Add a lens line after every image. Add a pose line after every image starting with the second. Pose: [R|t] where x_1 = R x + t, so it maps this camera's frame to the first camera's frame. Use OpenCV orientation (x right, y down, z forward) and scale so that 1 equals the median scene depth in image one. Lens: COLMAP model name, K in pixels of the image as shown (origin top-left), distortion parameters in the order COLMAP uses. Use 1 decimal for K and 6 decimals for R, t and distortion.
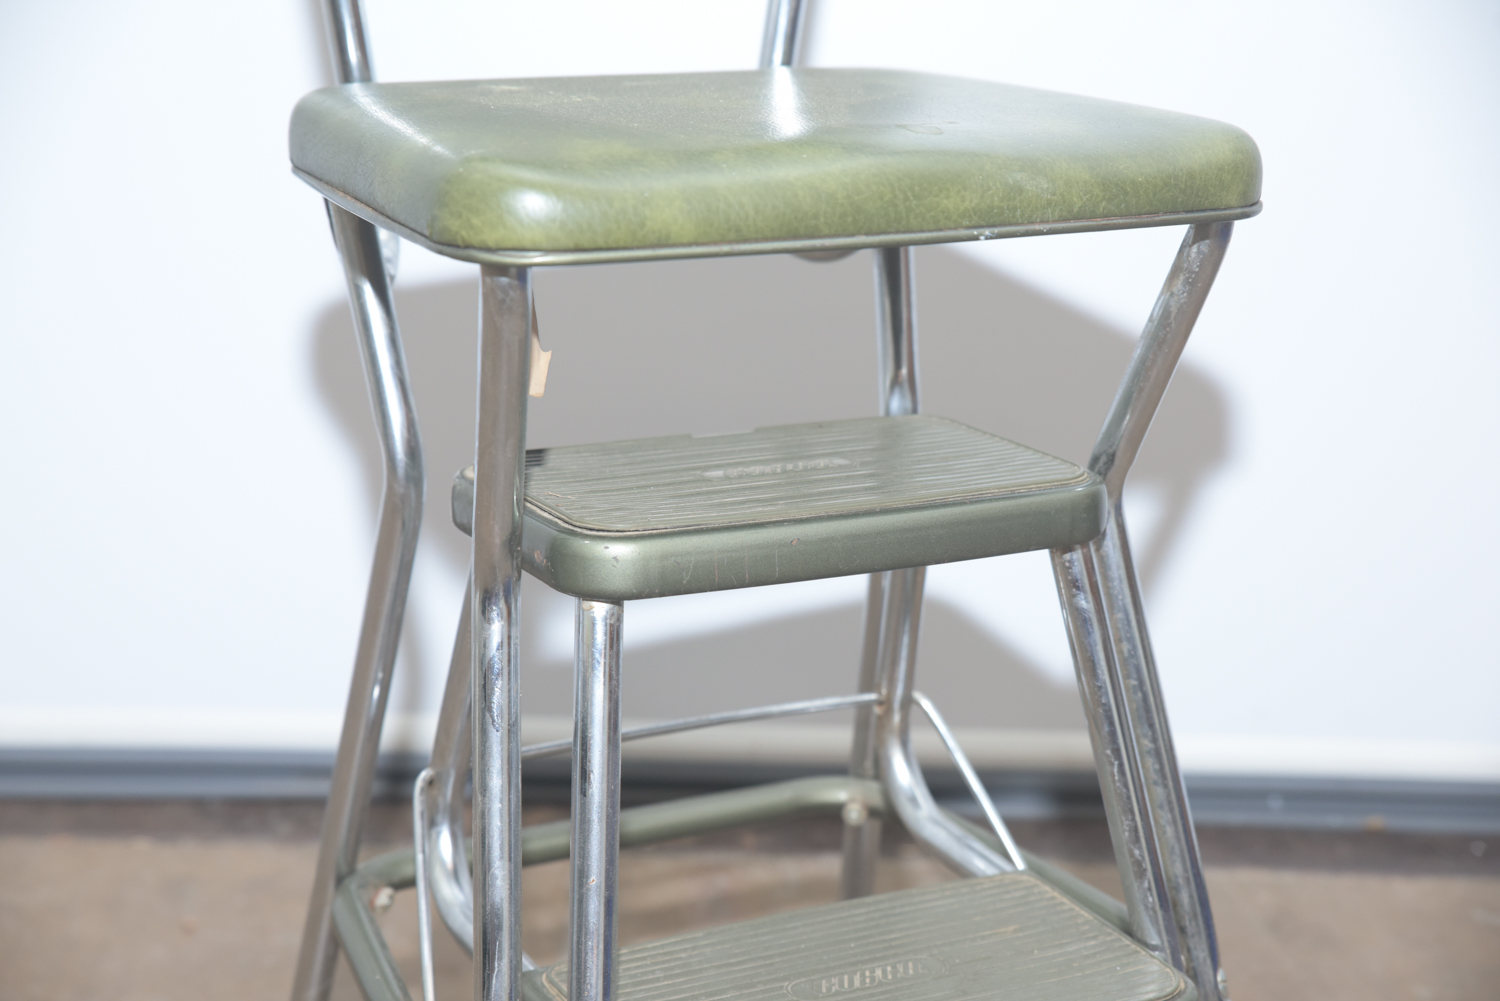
lens RADIAL K [[2739.3, 0, 775.0], [0, 2739.3, 493.9], [0, 0, 1]] dist [0.152910, 0.000000]
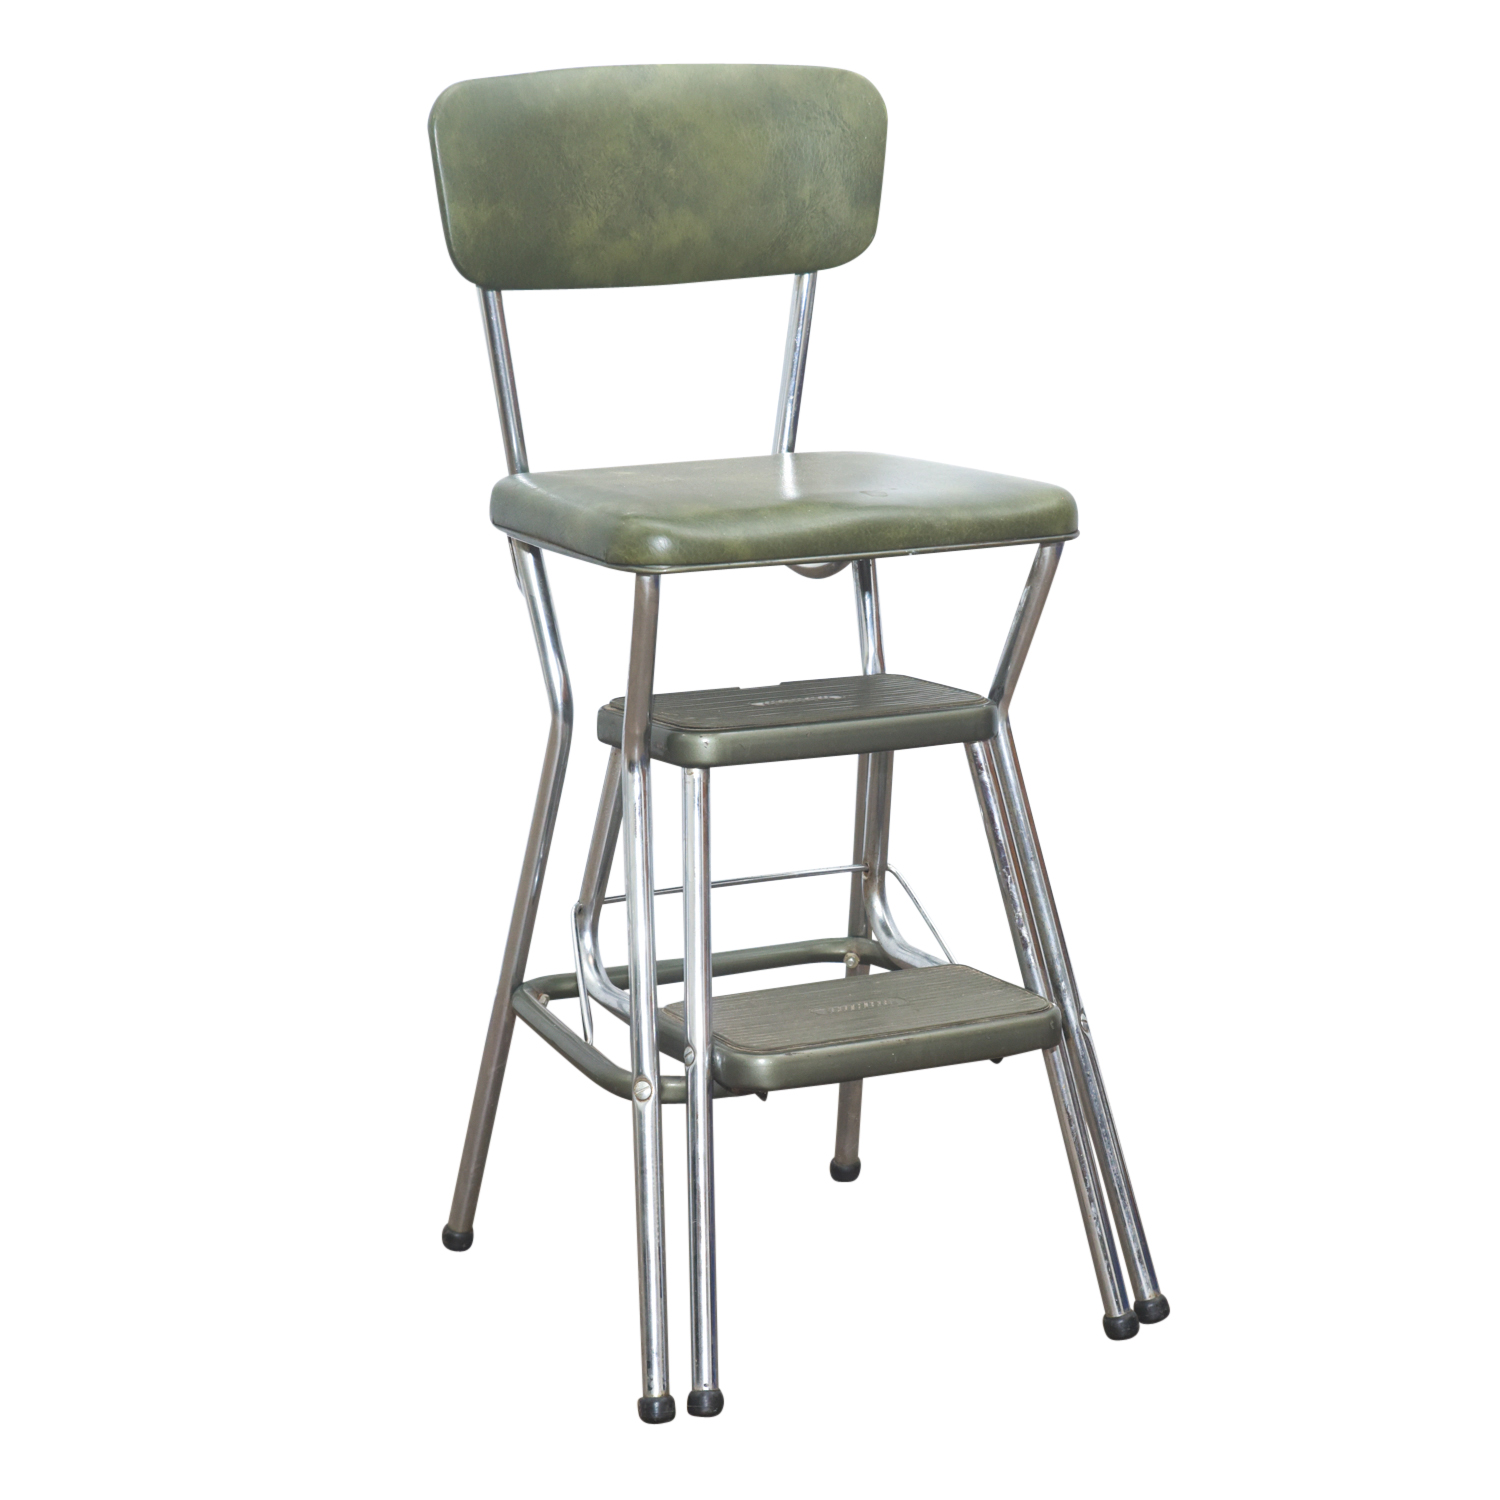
lens RADIAL K [[4551.7, 0, 746.4], [0, 4551.7, 746.2], [0, 0, 1]] dist [0.129681, 0.000000]
pose [[0.999650, -0.026146, 0.004109, -0.040000], [0.026363, 0.997409, -0.066938, 0.197049], [-0.002348, 0.067023, 0.997749, -1.687439]]
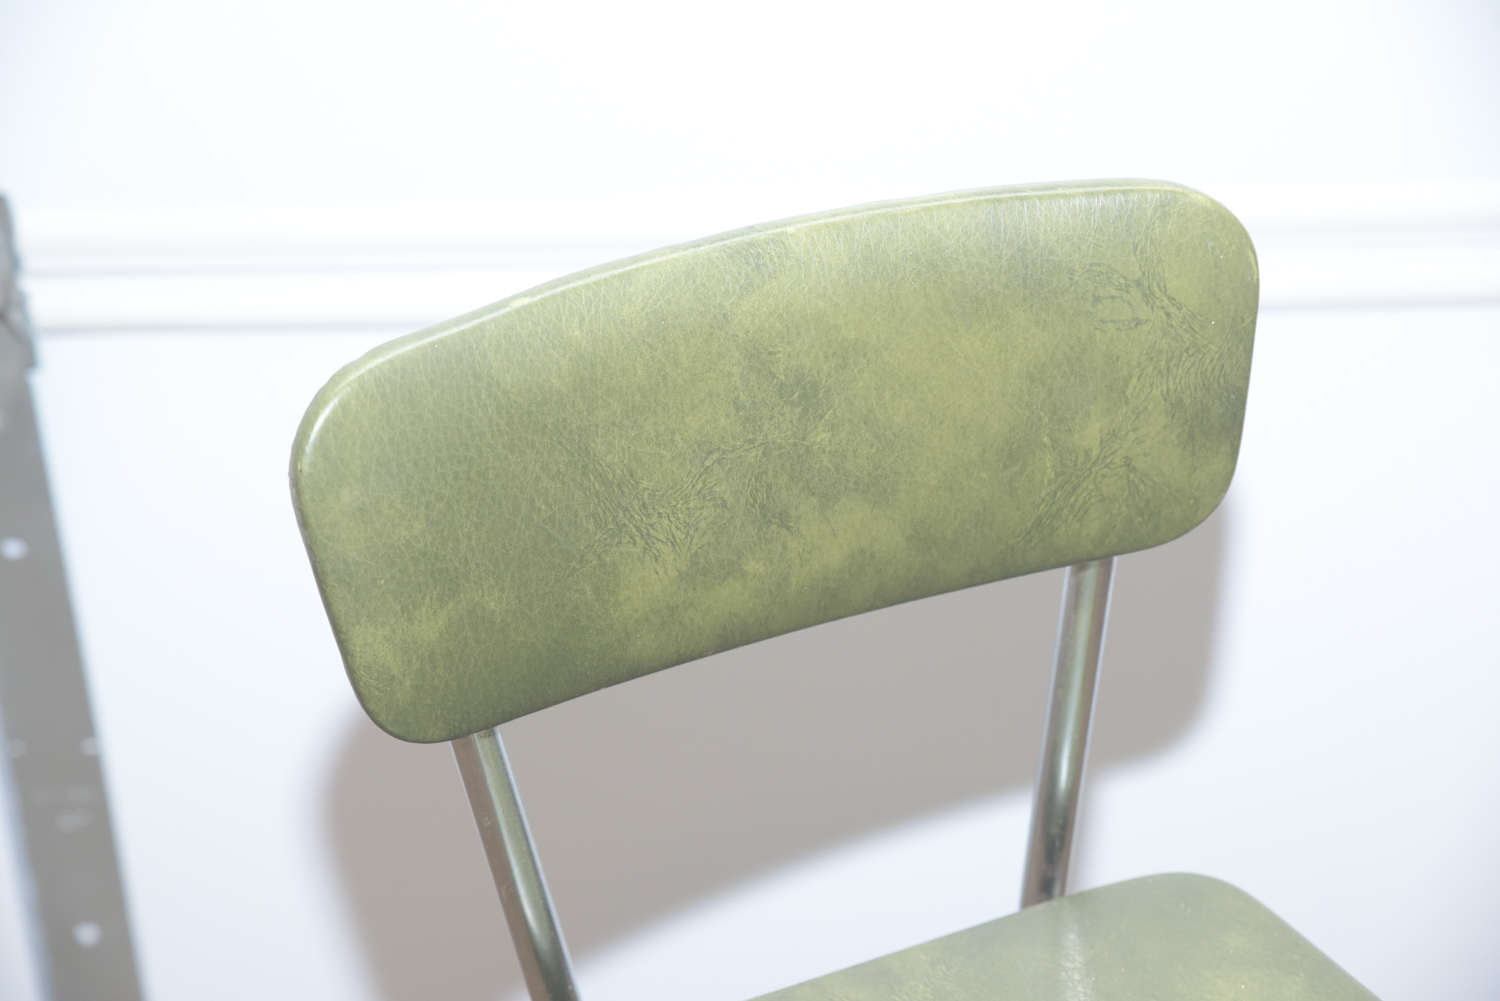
lens RADIAL K [[2752.1, 0, 751.3], [0, 2752.1, 500.6], [0, 0, 1]] dist [0.201806, 0.000000]
pose [[0.994822, -0.040838, -0.093072, -0.009296], [0.061980, 0.969509, 0.237087, -0.522143], [0.080552, -0.241628, 0.967020, 0.249279]]
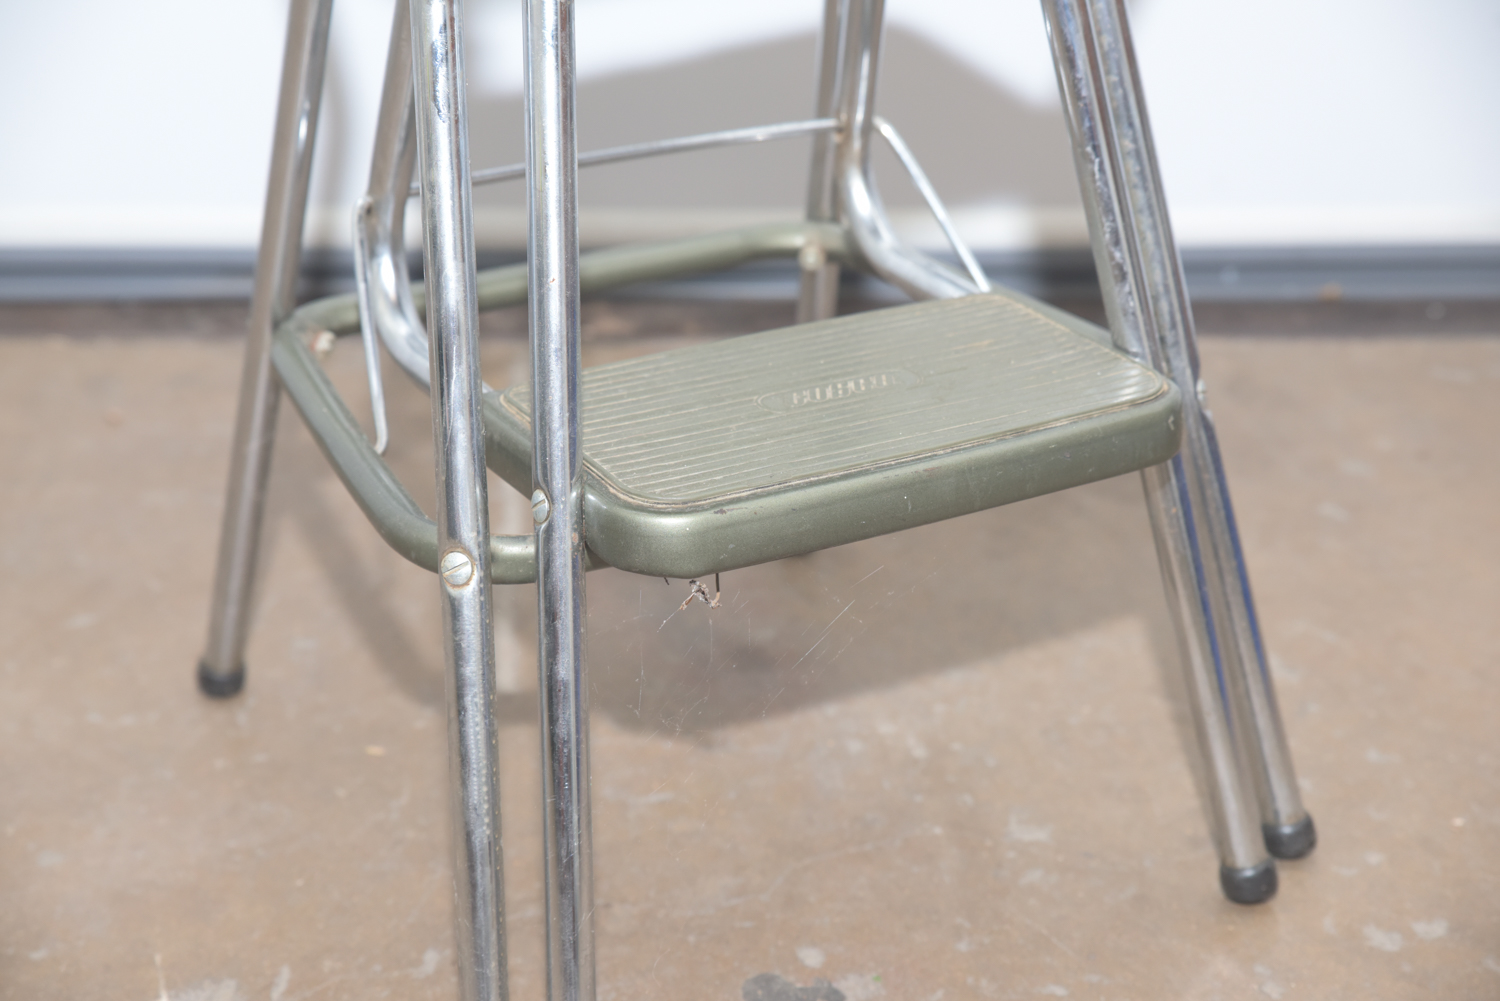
lens RADIAL K [[2752.1, 0, 783.6], [0, 2752.1, 484.7], [0, 0, 1]] dist [0.201806, 0.000000]
pose [[0.999041, -0.027354, 0.034198, -0.019376], [0.022133, 0.989232, 0.144675, 0.067543], [-0.037787, -0.143779, 0.988888, 0.044447]]
